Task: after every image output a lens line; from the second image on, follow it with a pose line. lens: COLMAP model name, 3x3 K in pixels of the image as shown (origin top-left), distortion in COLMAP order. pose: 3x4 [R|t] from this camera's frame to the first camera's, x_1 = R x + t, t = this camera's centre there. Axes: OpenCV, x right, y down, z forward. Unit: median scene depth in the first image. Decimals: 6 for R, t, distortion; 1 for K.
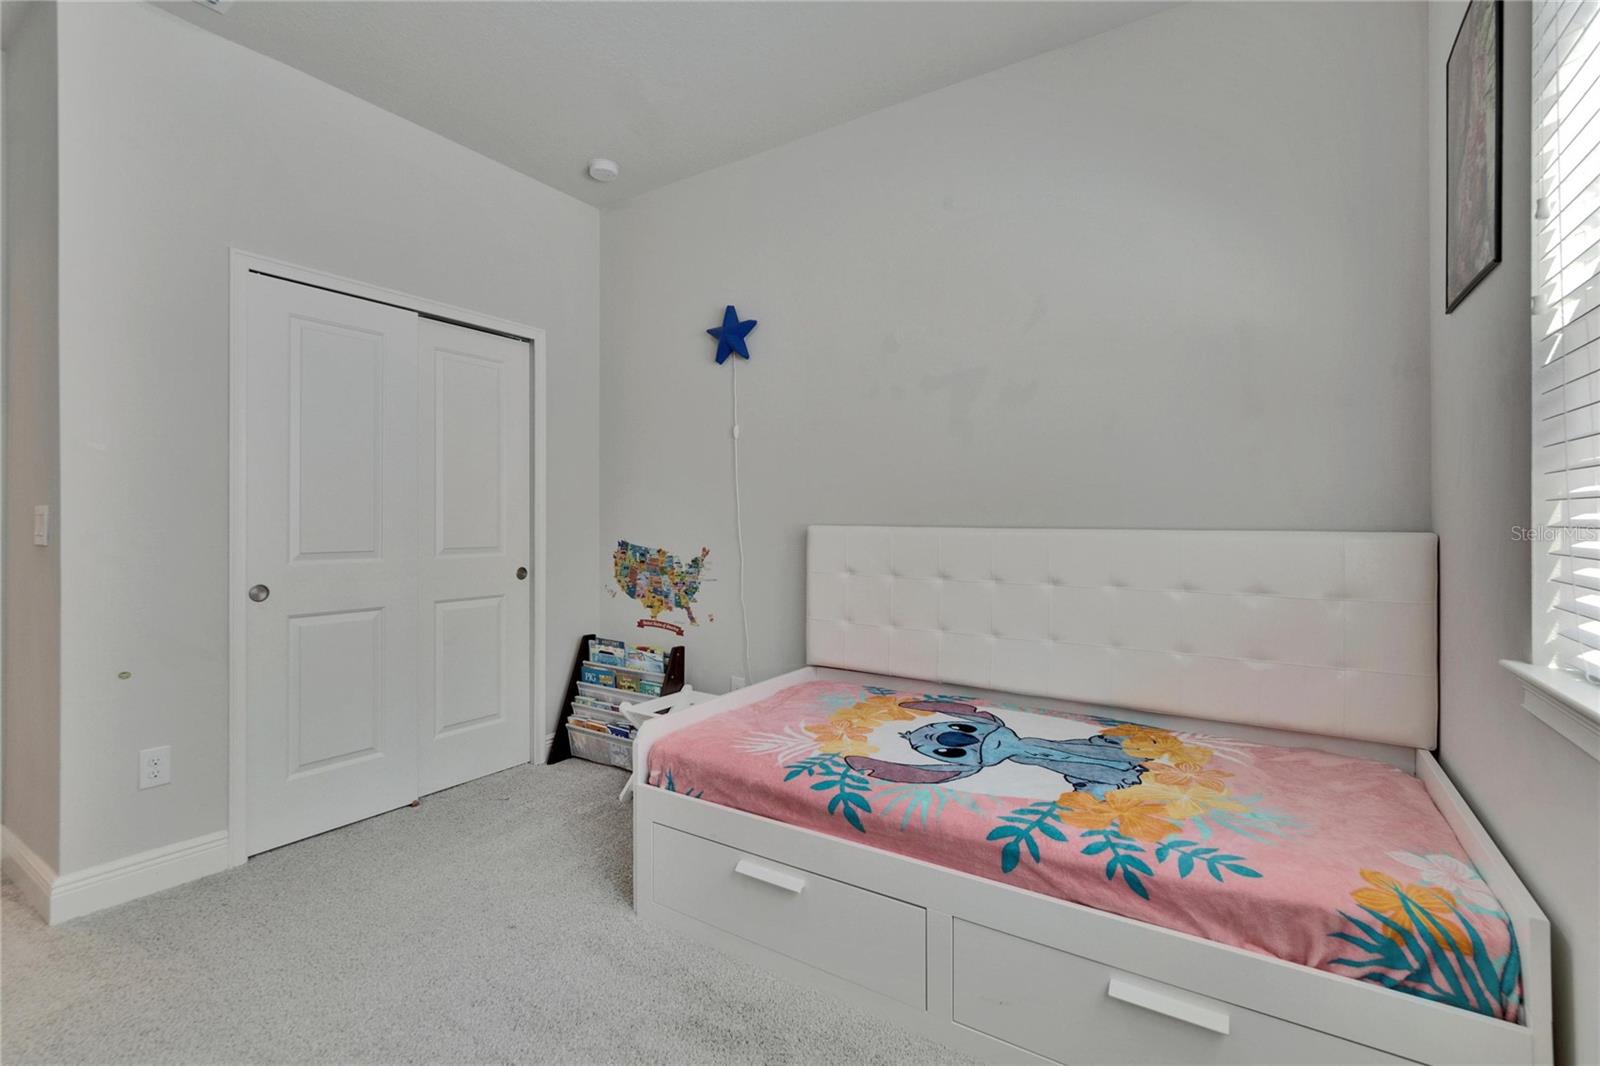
lens RADIAL K [[713.2, 0, 801.3], [0, 713.2, 521.8], [0, 0, 1]] dist [-0.005079, -0.001184]
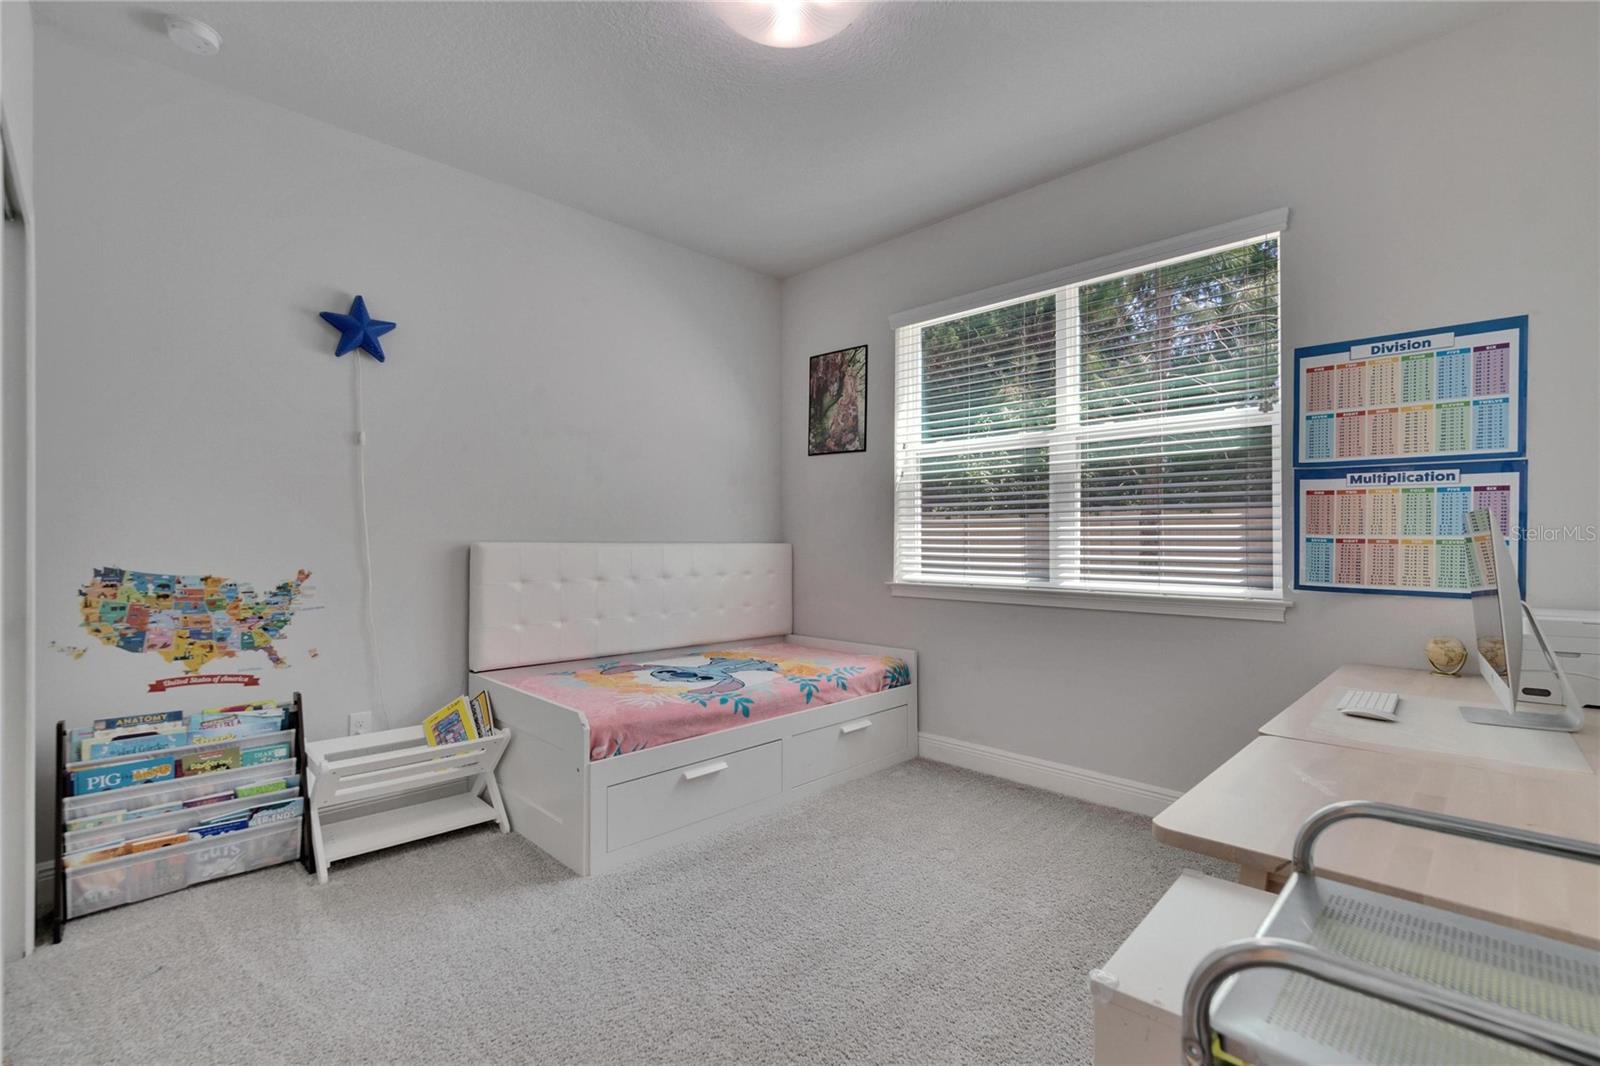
lens RADIAL K [[713.2, 0, 804.2], [0, 713.2, 539.6], [0, 0, 1]] dist [-0.005079, -0.001184]
pose [[0.201562, -0.002852, 0.979472, -0.807010], [-0.000914, 0.999995, 0.003100, -0.001885], [-0.979475, -0.001520, 0.201558, 0.261235]]
